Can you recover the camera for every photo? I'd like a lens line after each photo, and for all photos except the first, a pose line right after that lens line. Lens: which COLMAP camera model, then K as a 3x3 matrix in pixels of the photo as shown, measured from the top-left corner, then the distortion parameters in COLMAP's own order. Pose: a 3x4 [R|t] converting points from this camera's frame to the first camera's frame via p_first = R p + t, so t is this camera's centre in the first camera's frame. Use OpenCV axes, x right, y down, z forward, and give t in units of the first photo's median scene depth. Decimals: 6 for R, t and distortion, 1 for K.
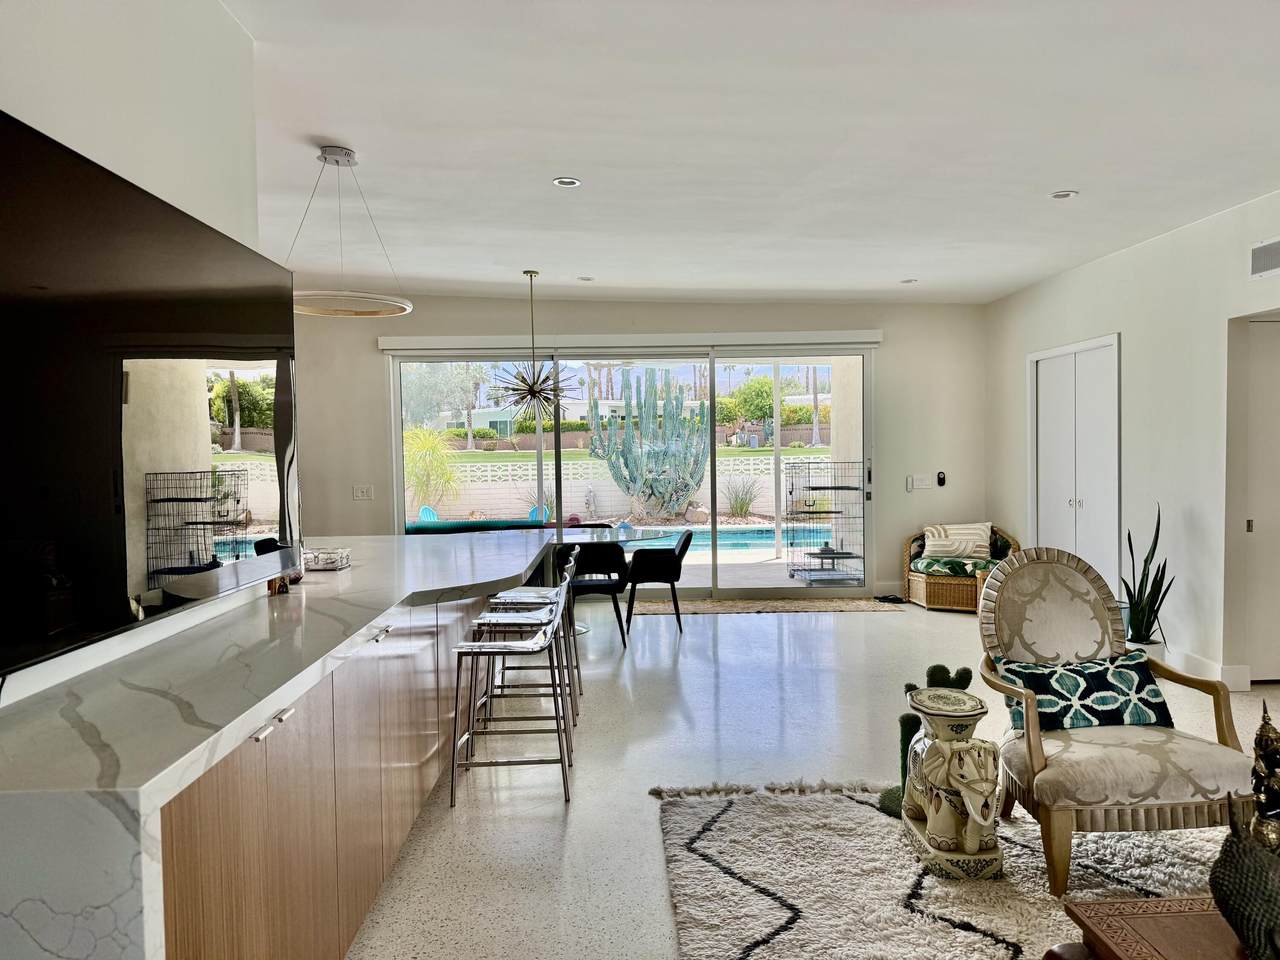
lens RADIAL K [[906.3, 0, 633.5], [0, 906.3, 473.5], [0, 0, 1]] dist [0.036971, -0.042796]
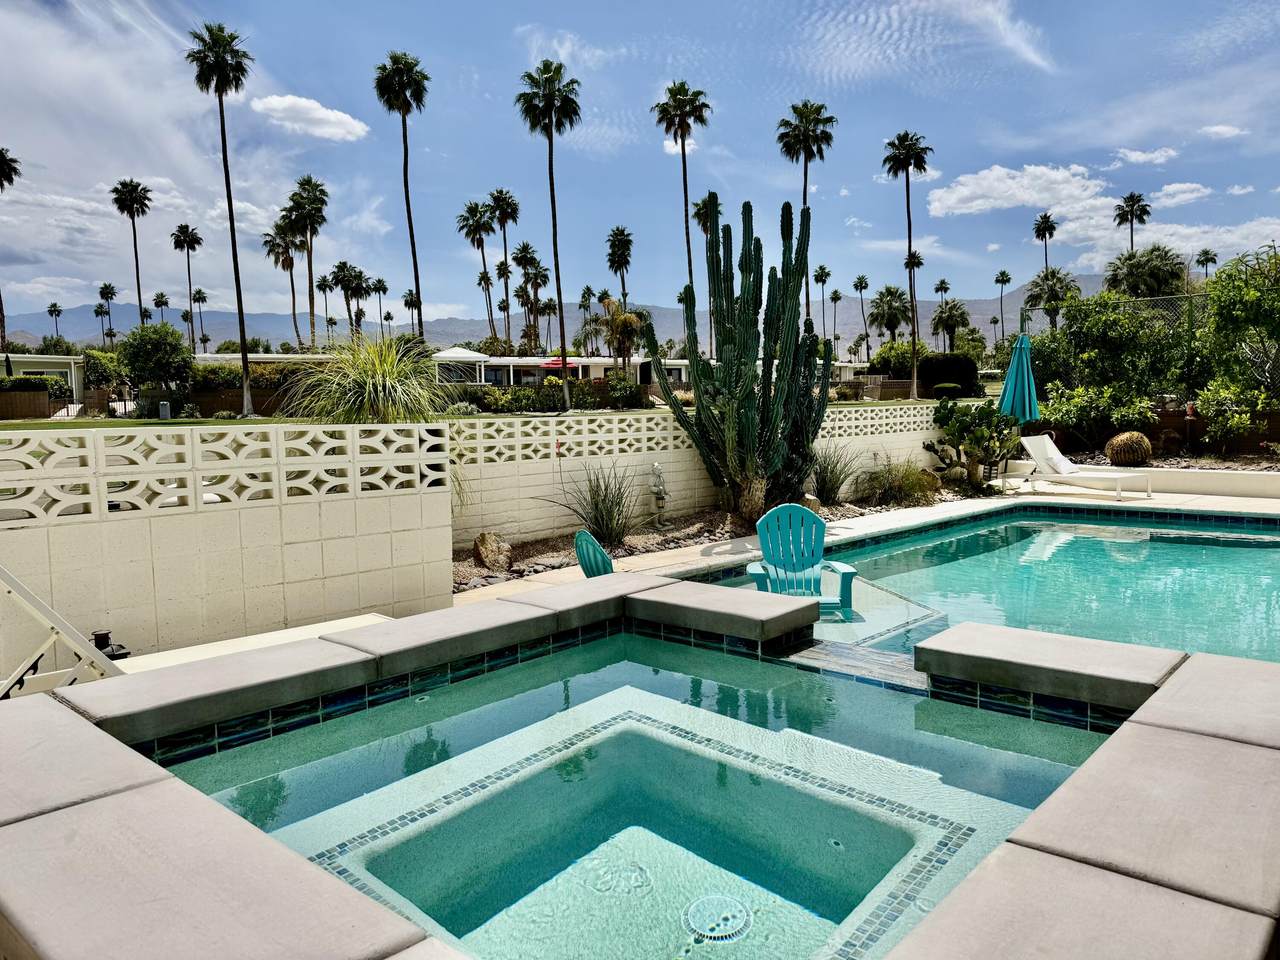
lens RADIAL K [[906.3, 0, 655.6], [0, 906.3, 494.2], [0, 0, 1]] dist [0.036971, -0.042796]
pose [[0.701487, -0.058629, 0.710267, -1.047807], [0.024946, 0.998020, 0.057743, 0.003825], [-0.712246, -0.022788, 0.701560, 1.657367]]
